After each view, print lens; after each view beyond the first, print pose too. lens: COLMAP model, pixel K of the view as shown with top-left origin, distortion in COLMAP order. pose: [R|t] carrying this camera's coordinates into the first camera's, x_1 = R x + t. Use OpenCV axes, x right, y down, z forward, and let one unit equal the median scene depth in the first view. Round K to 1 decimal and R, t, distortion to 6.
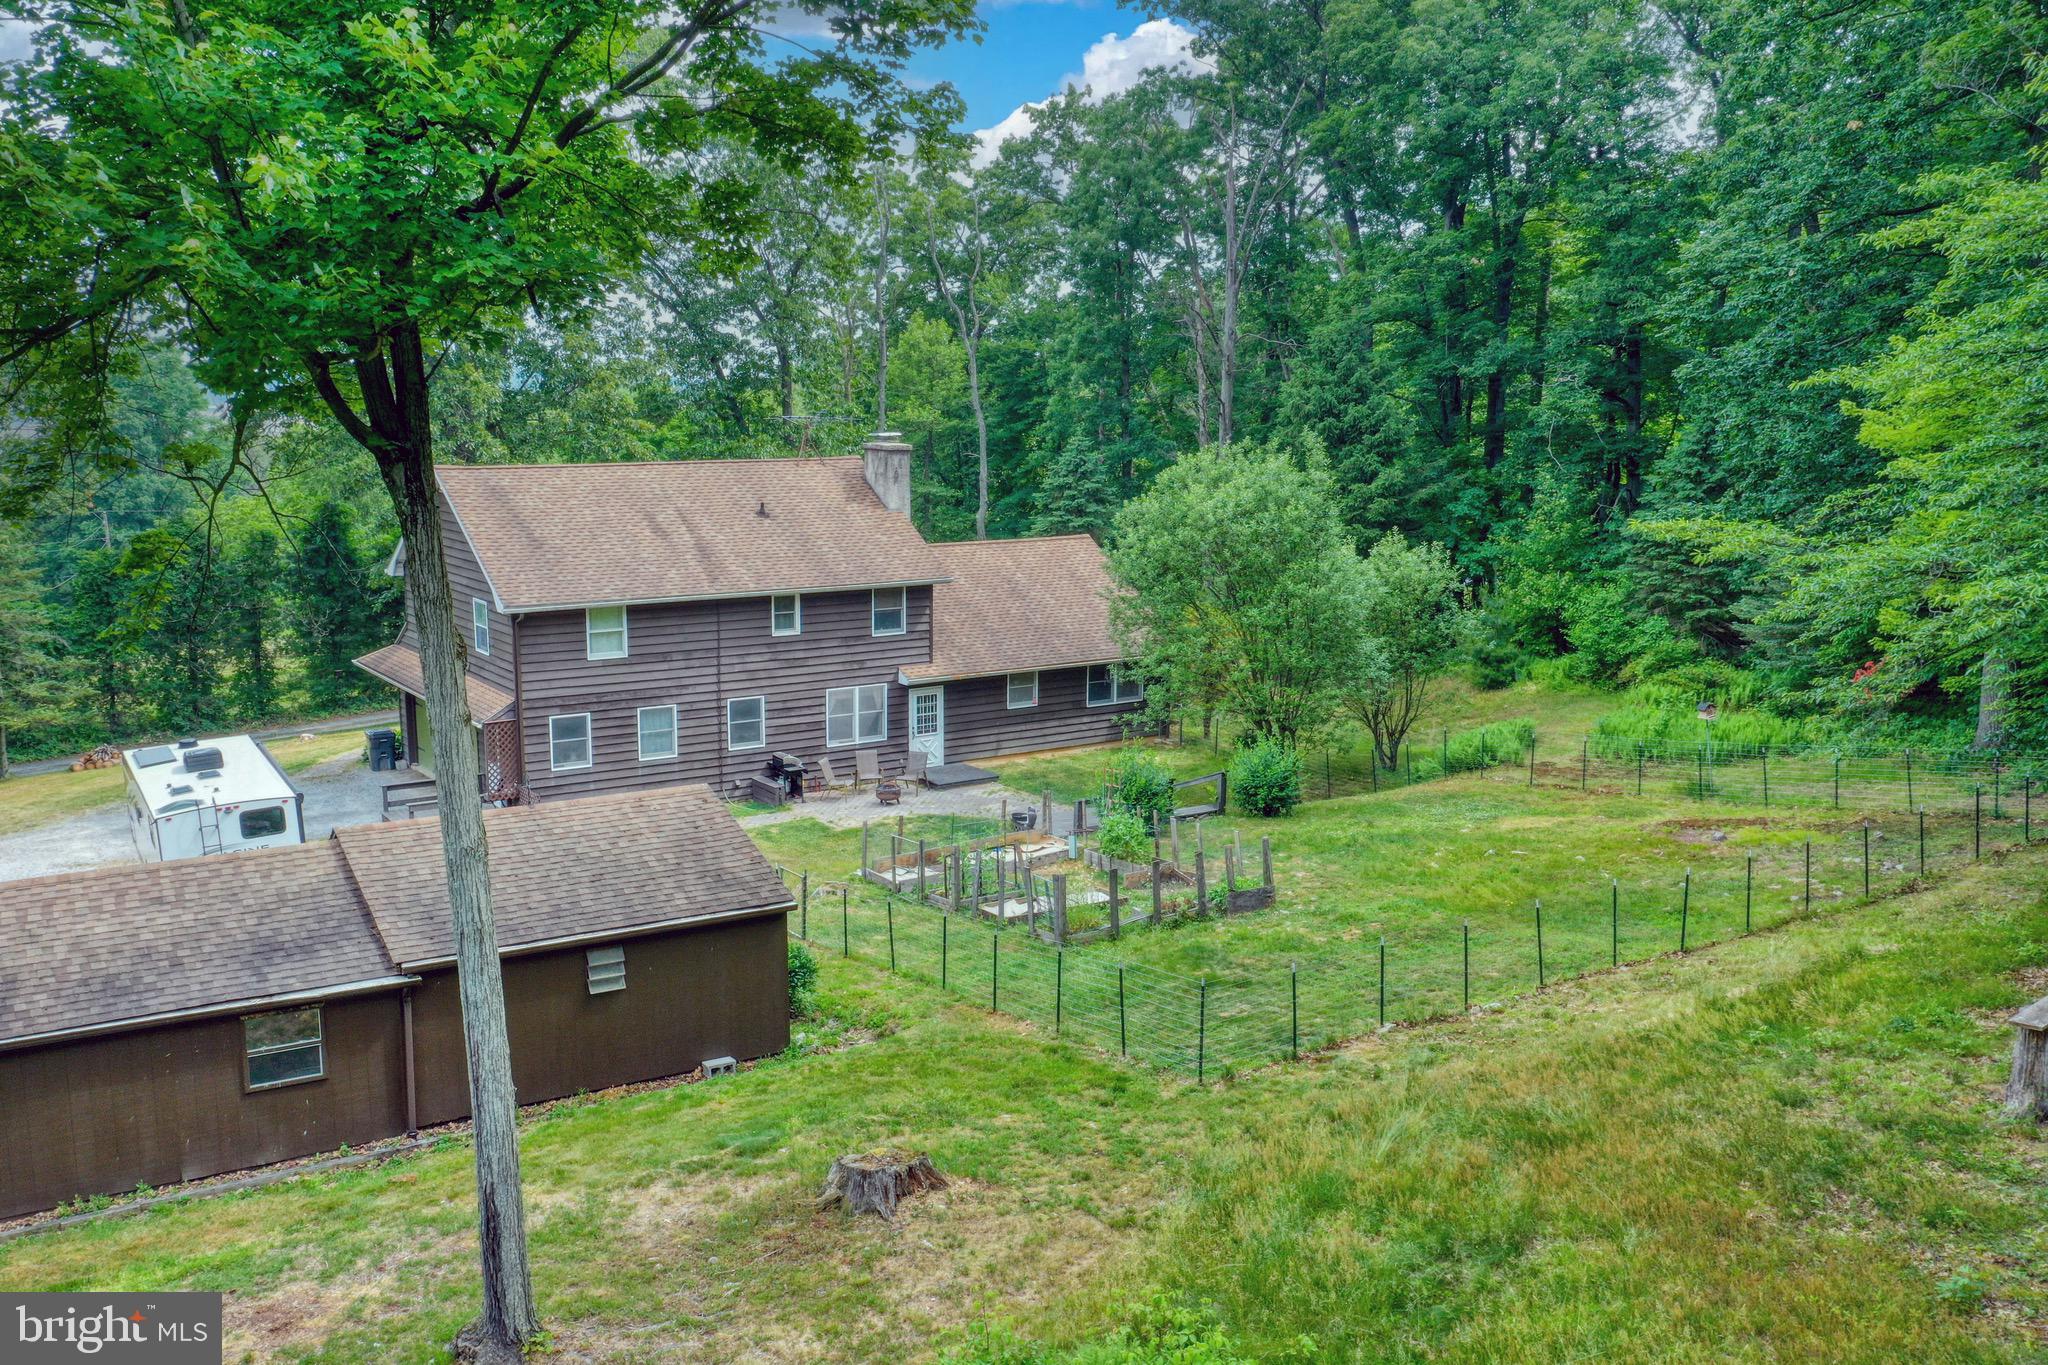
lens RADIAL K [[1777.9, 0, 928.4], [0, 1777.9, 739.9], [0, 0, 1]] dist [0.007109, 0.000255]
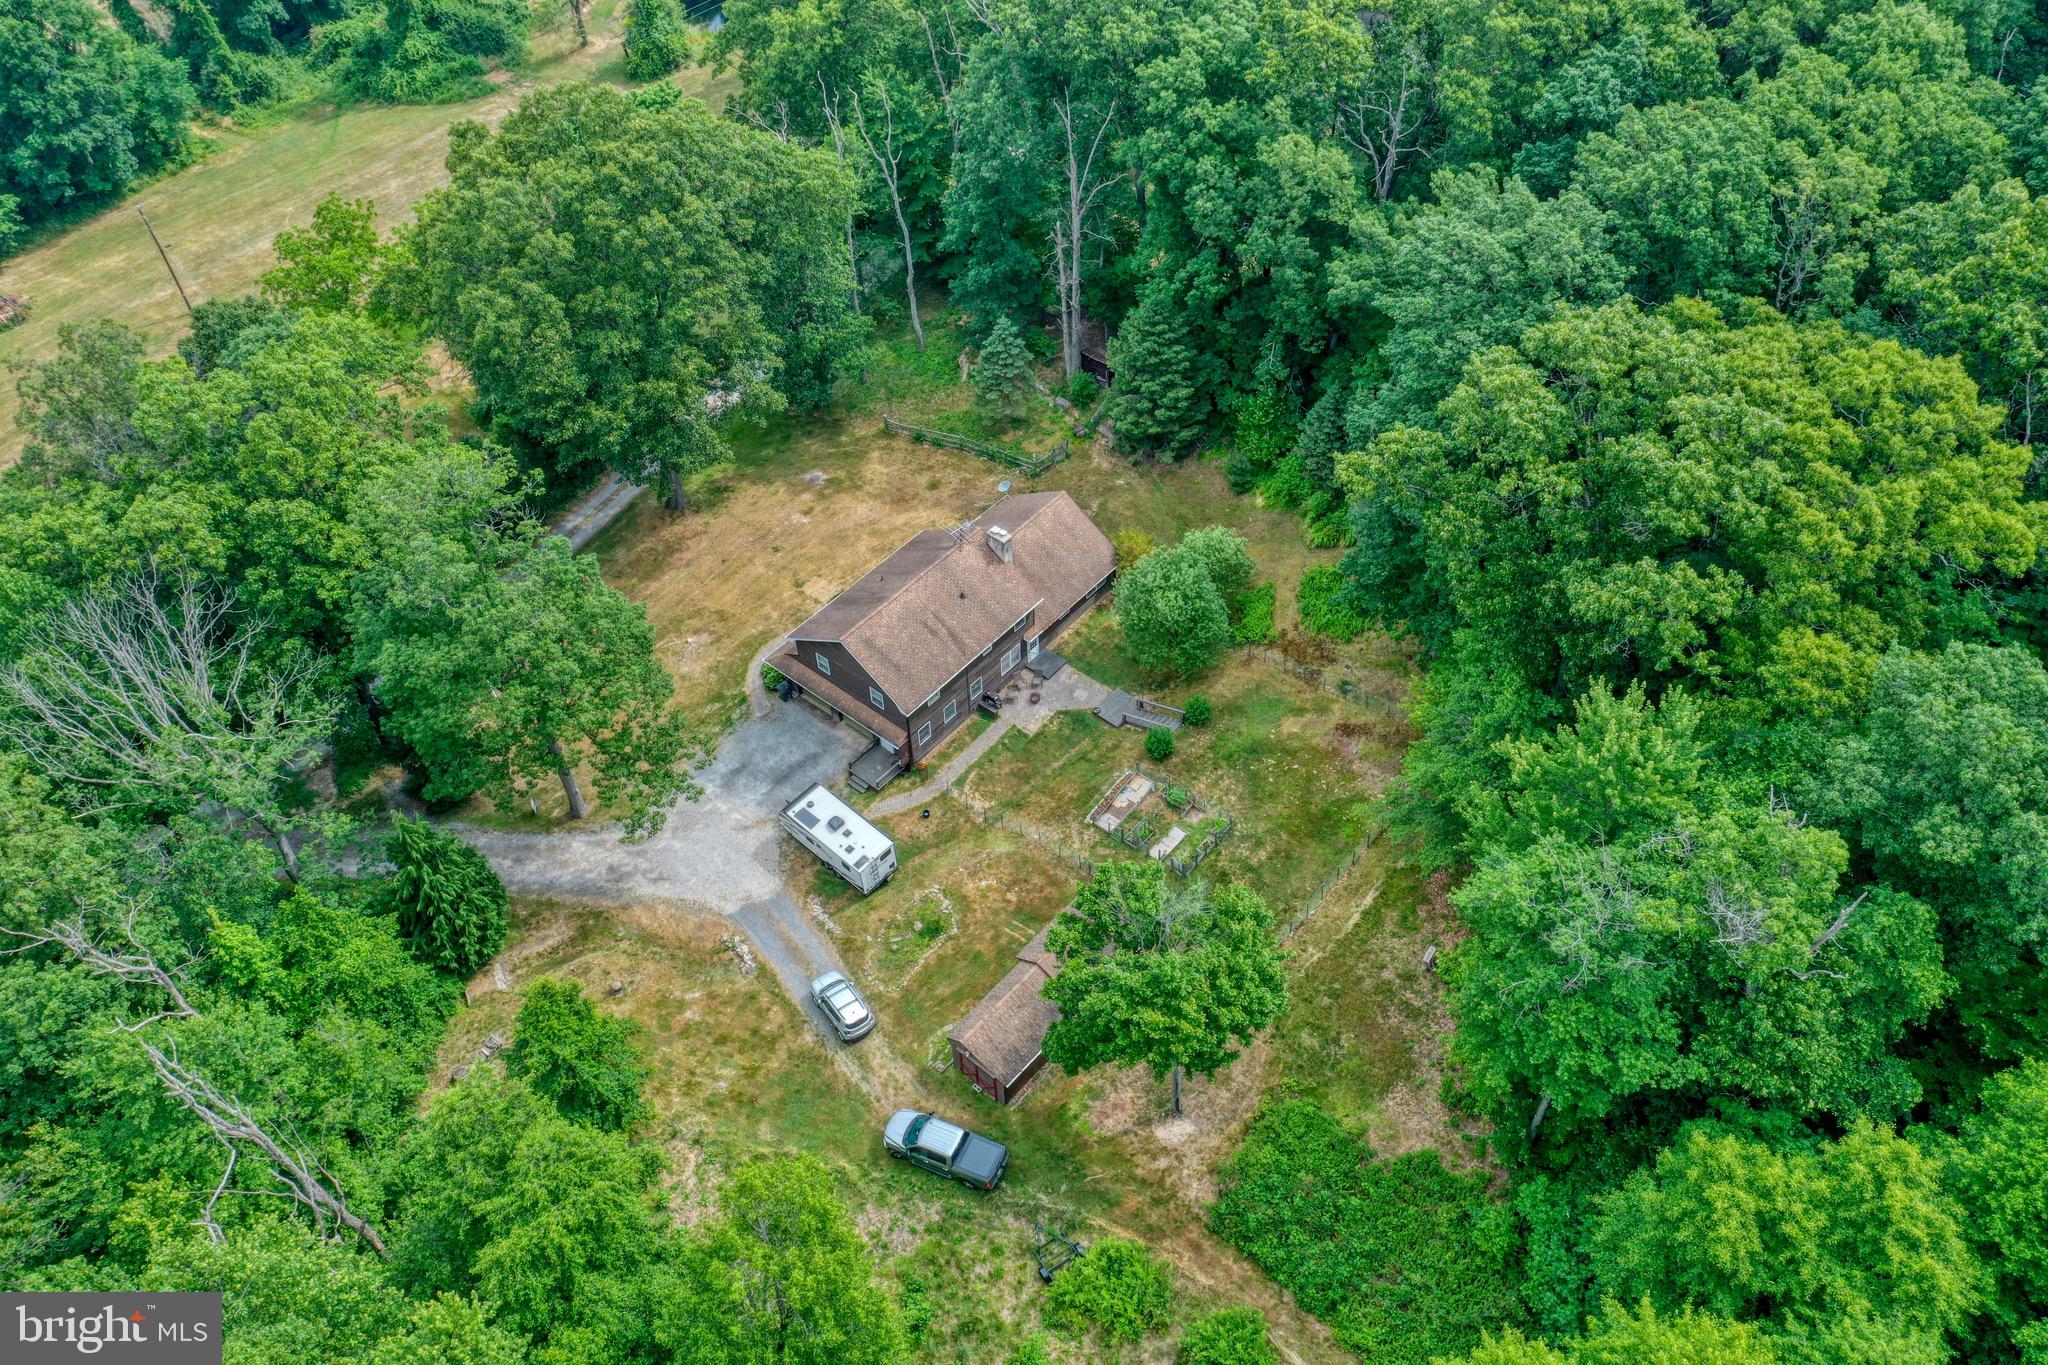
lens RADIAL K [[1628.1, 0, 1033.8], [0, 1628.1, 680.7], [0, 0, 1]] dist [0.004372, -0.002039]
pose [[0.948012, -0.246180, 0.201665, -0.455519], [0.080981, 0.799455, 0.595242, -1.280000], [-0.307759, -0.547966, 0.777829, -0.705019]]
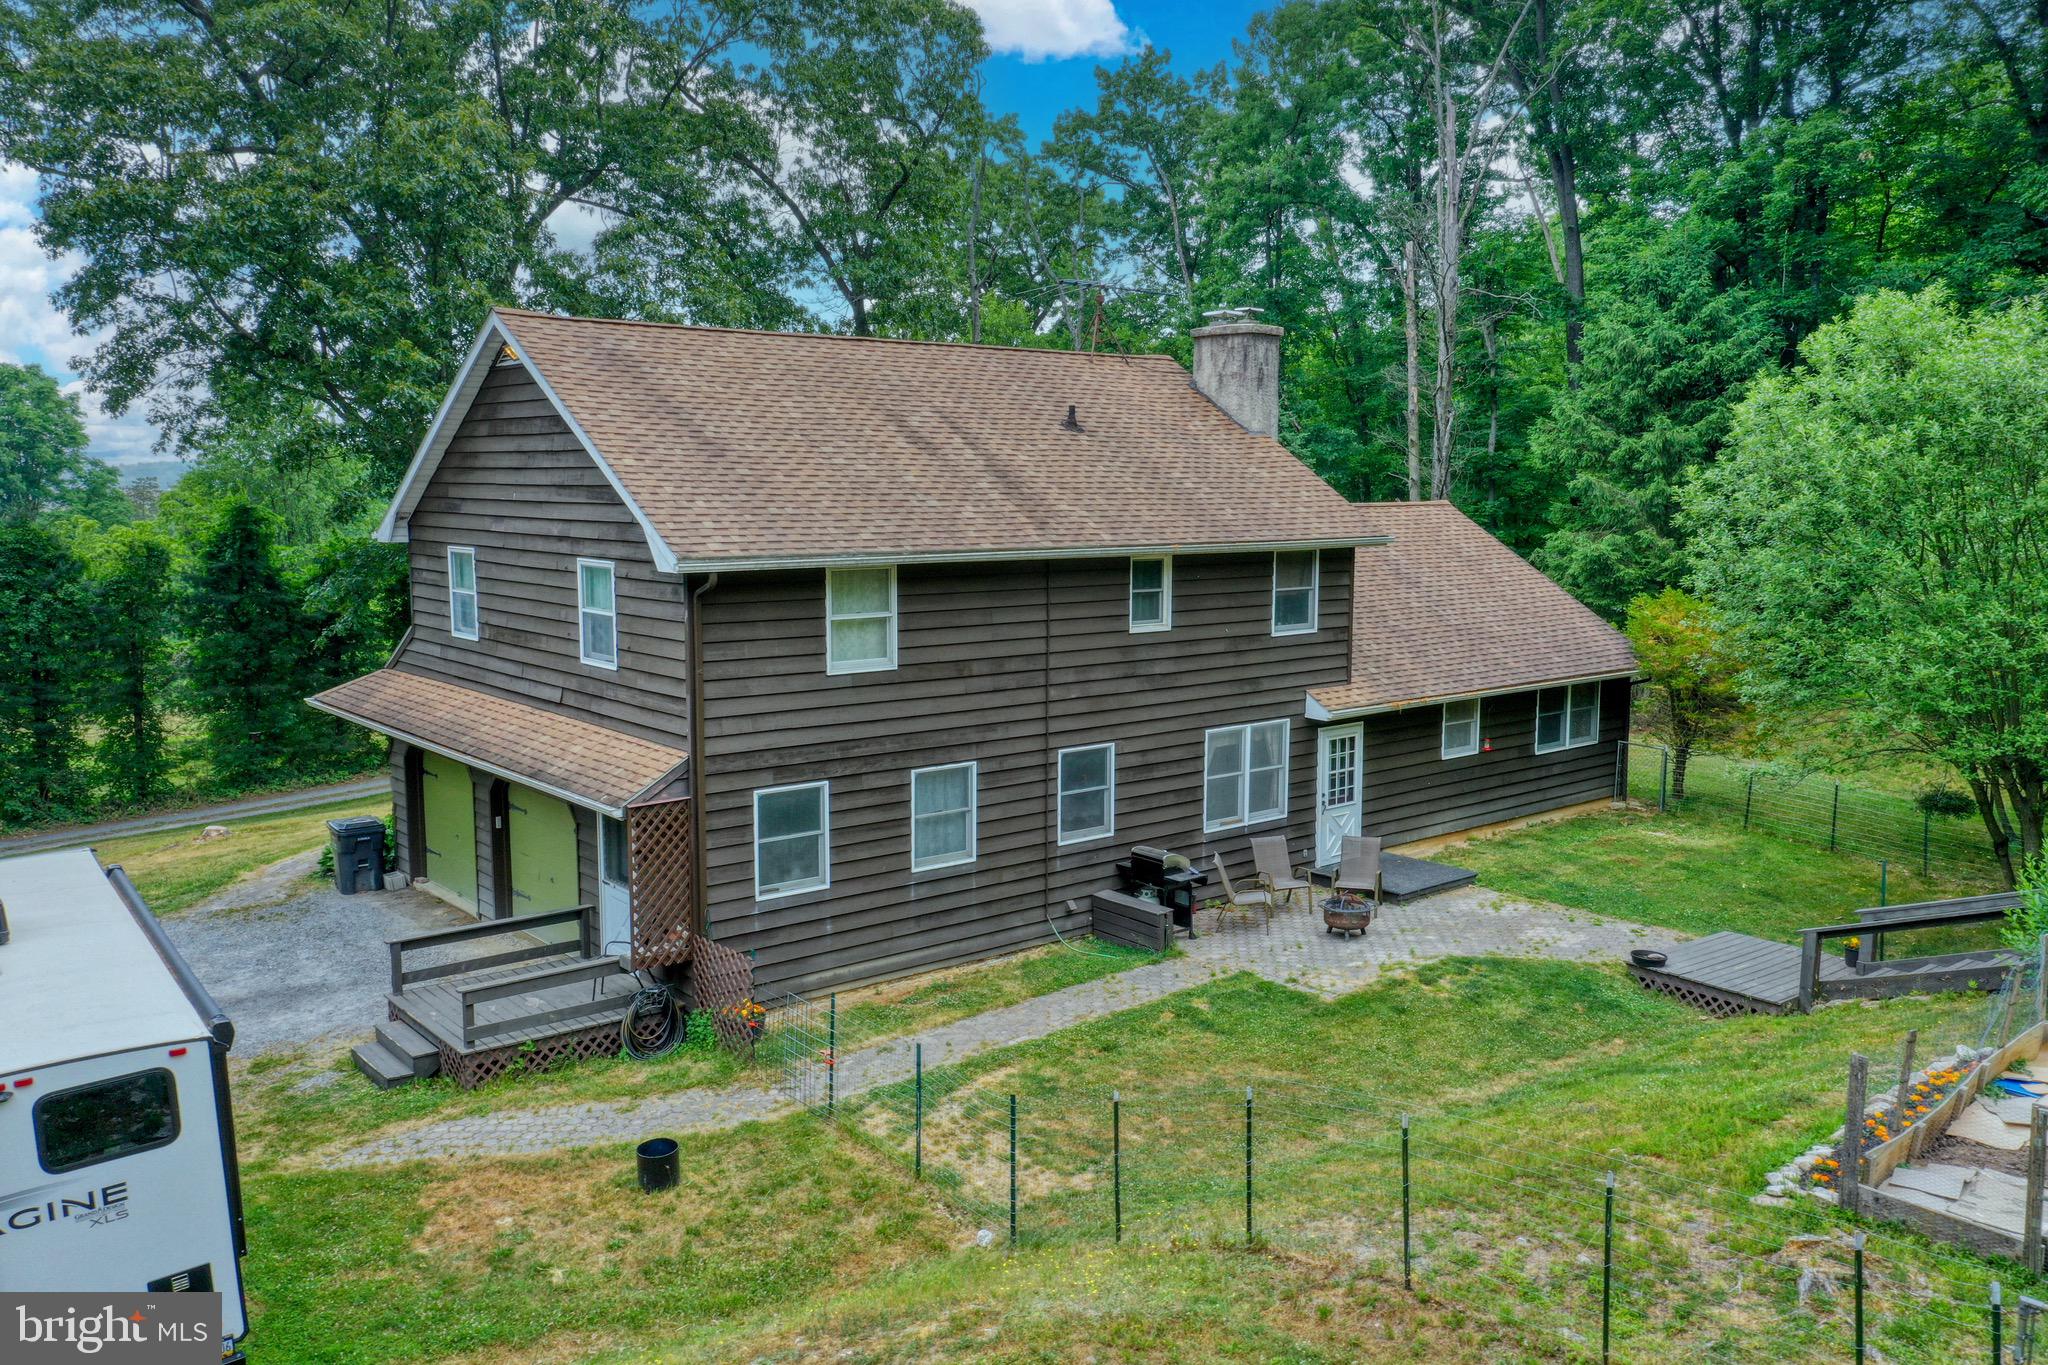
lens RADIAL K [[1628.1, 0, 1031.0], [0, 1628.1, 675.0], [0, 0, 1]] dist [0.004372, -0.002039]
pose [[0.990583, -0.013633, 0.136236, -0.180507], [0.023953, 0.996941, -0.074402, -0.008643], [-0.134805, 0.076965, 0.987879, 0.496667]]
